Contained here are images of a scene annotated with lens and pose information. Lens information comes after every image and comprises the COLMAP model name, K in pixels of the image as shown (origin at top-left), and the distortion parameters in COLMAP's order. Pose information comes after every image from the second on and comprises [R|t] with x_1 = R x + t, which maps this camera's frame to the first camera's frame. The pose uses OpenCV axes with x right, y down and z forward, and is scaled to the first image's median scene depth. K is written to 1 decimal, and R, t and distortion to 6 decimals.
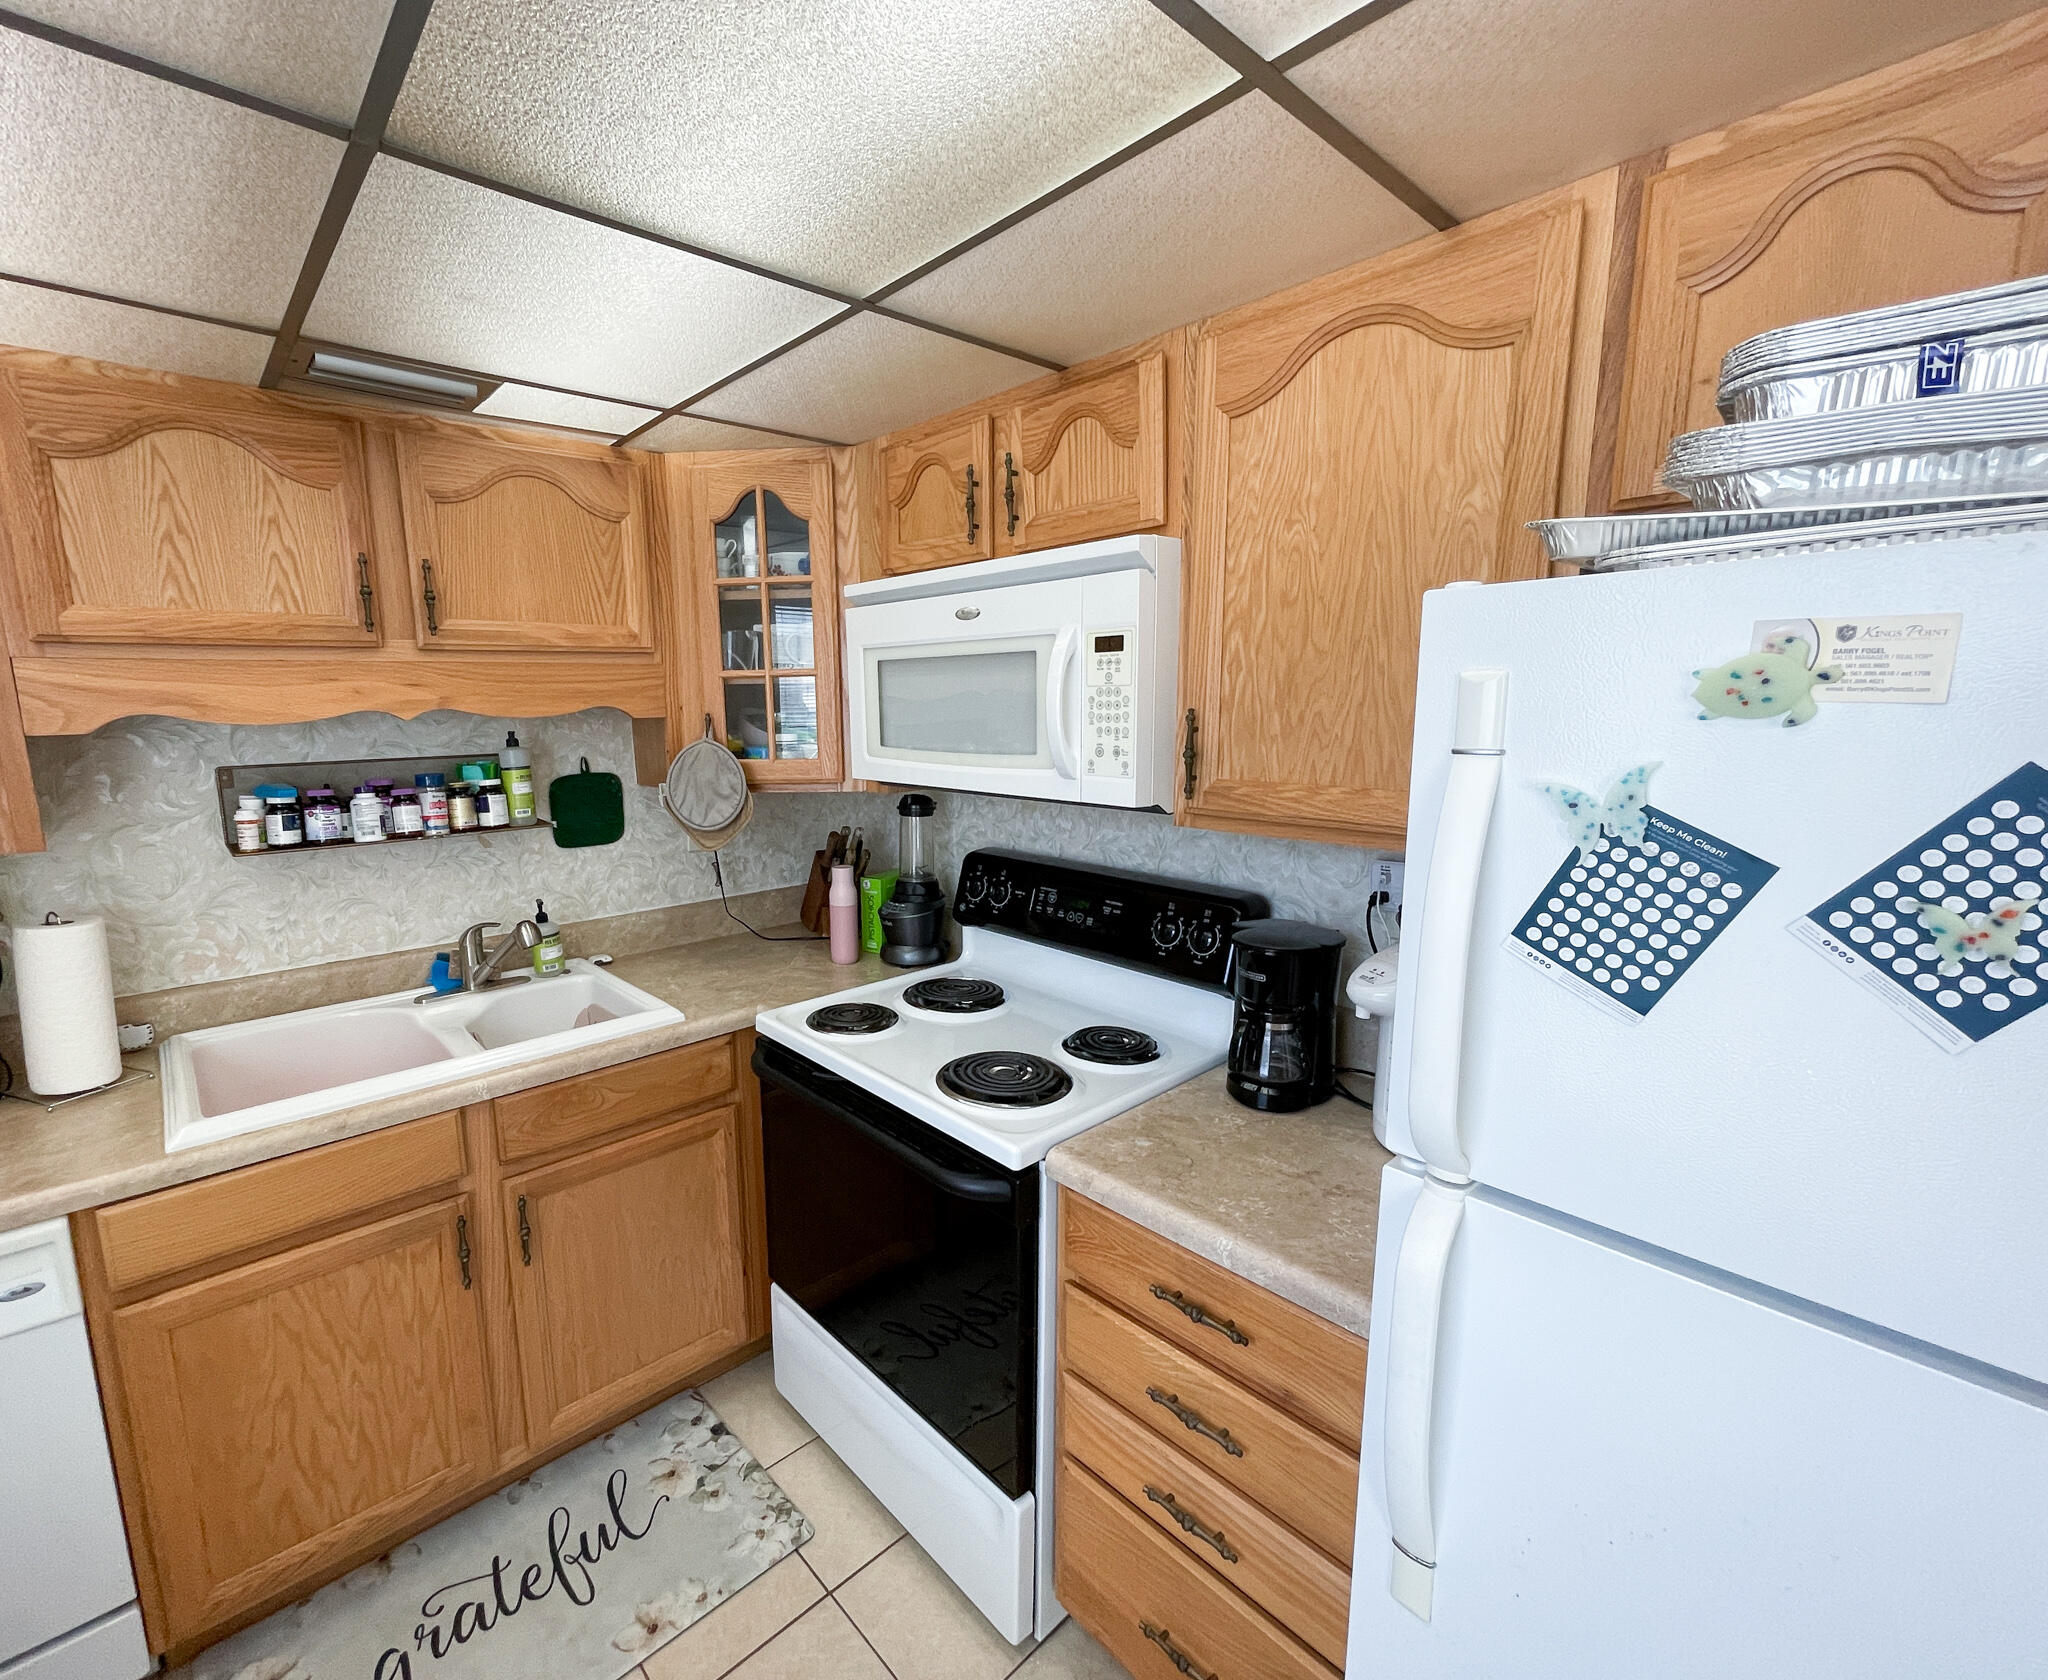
lens RADIAL K [[943.7, 0, 1020.9], [0, 943.7, 841.7], [0, 0, 1]] dist [-0.006915, 0.002457]
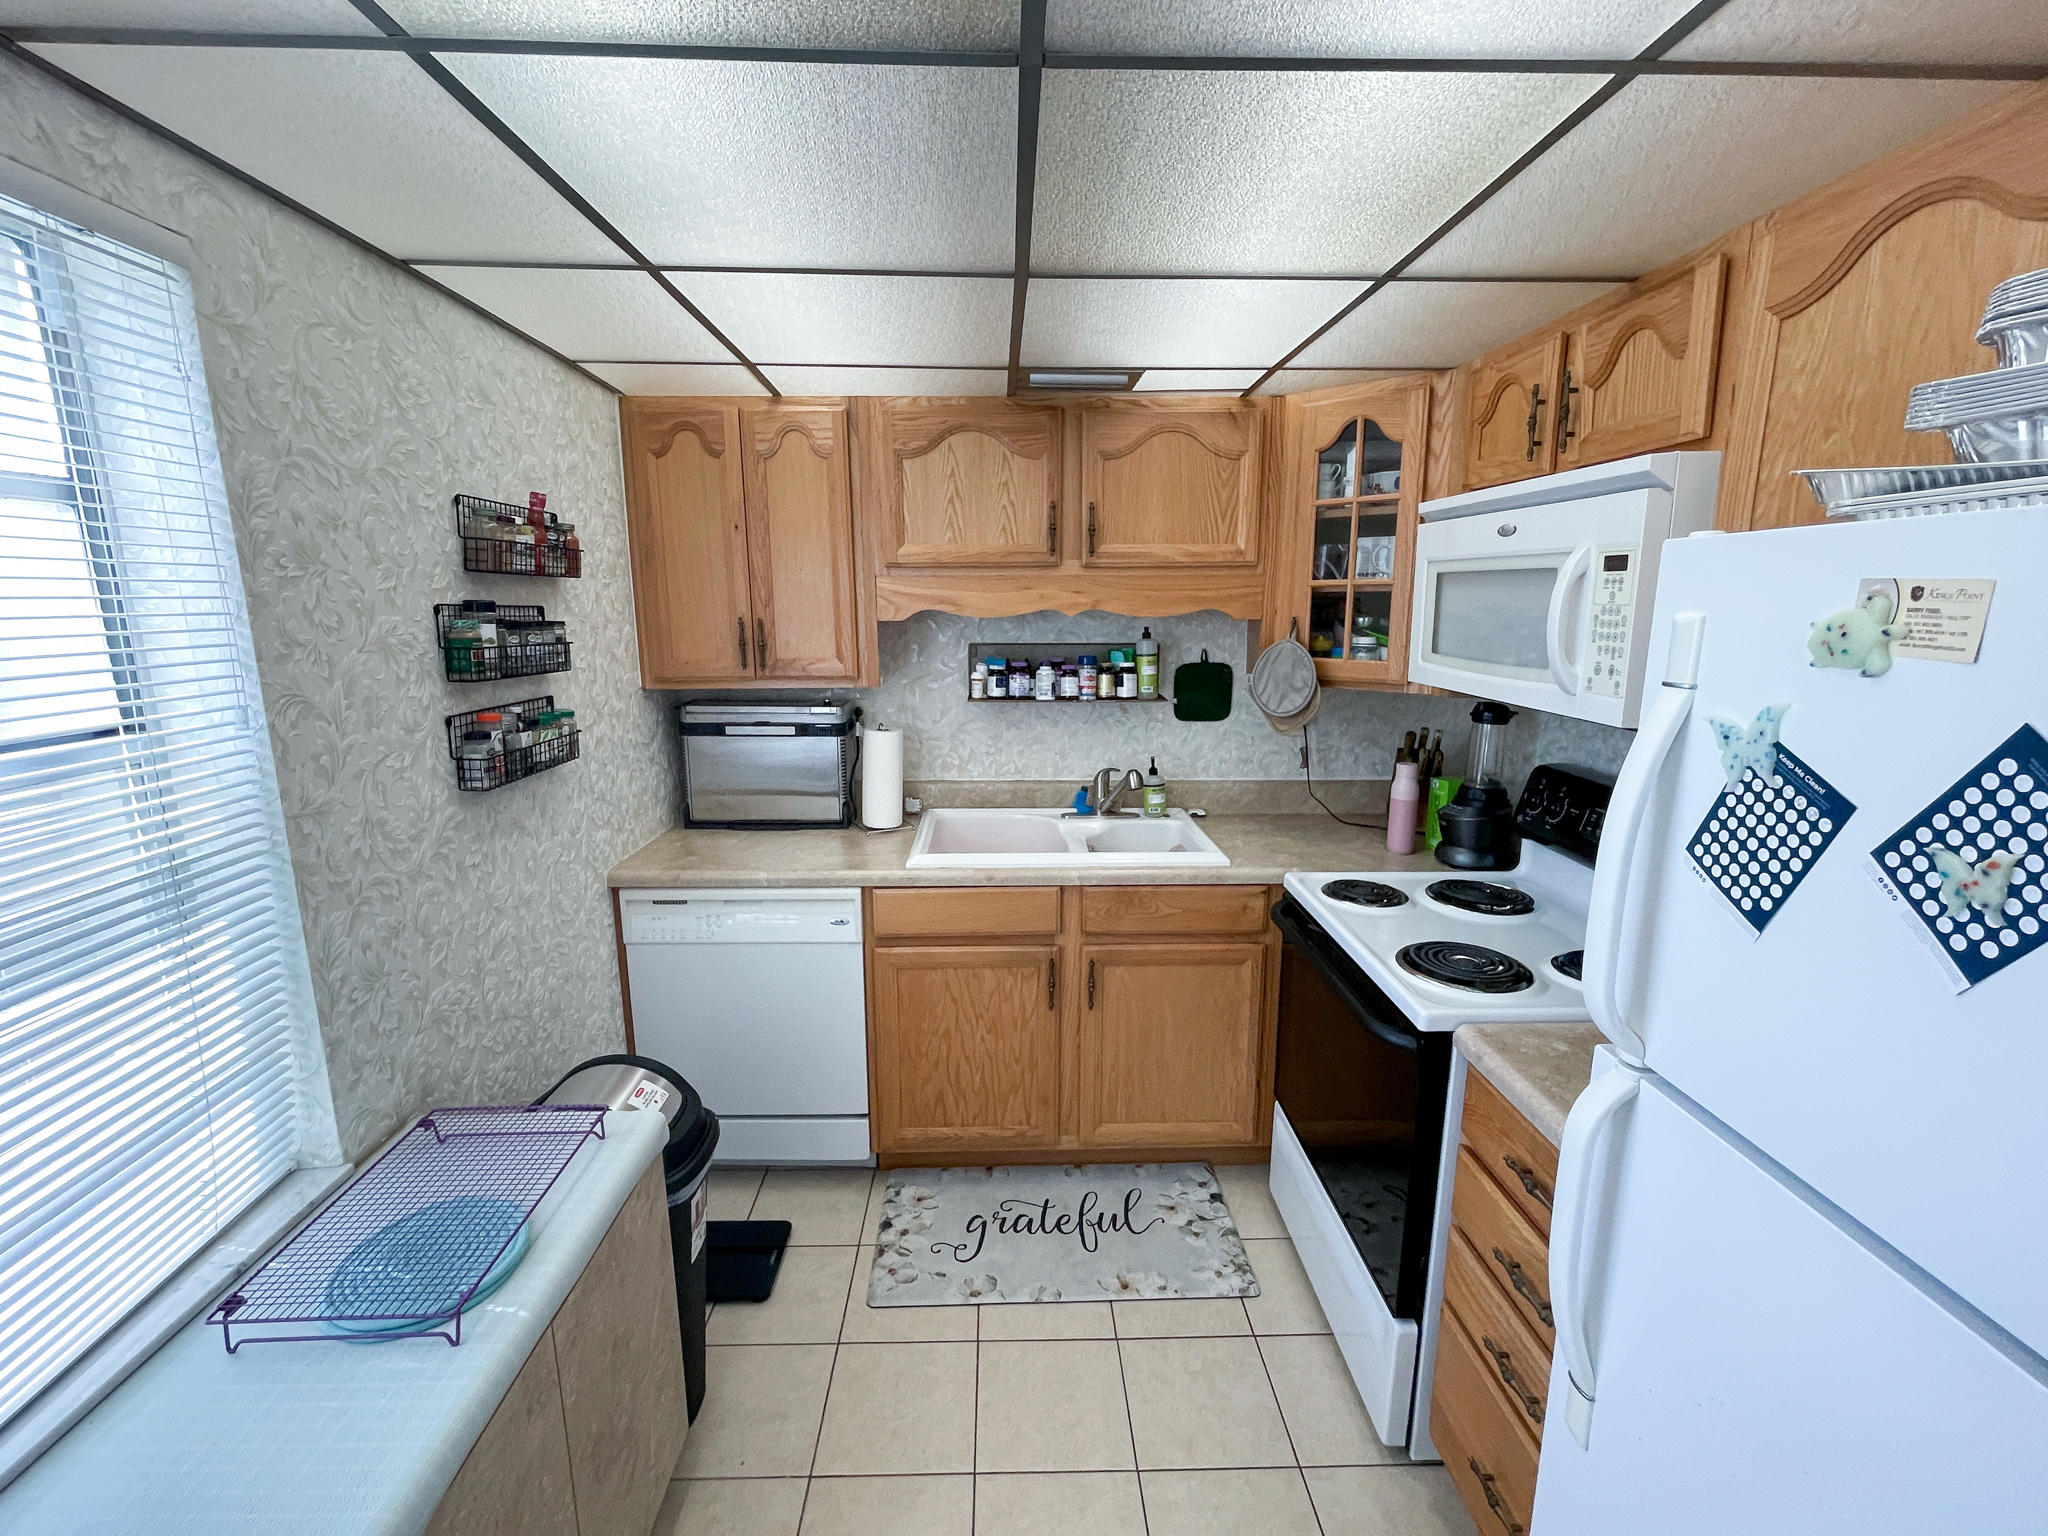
lens RADIAL K [[836.9, 0, 1024.0], [0, 836.9, 752.8], [0, 0, 1]] dist [0.003132, 0.001605]
pose [[0.787893, 0.126164, -0.602750, 0.121202], [-0.109448, 0.991894, 0.064551, 0.001520], [0.606008, 0.015111, 0.795315, -0.068457]]
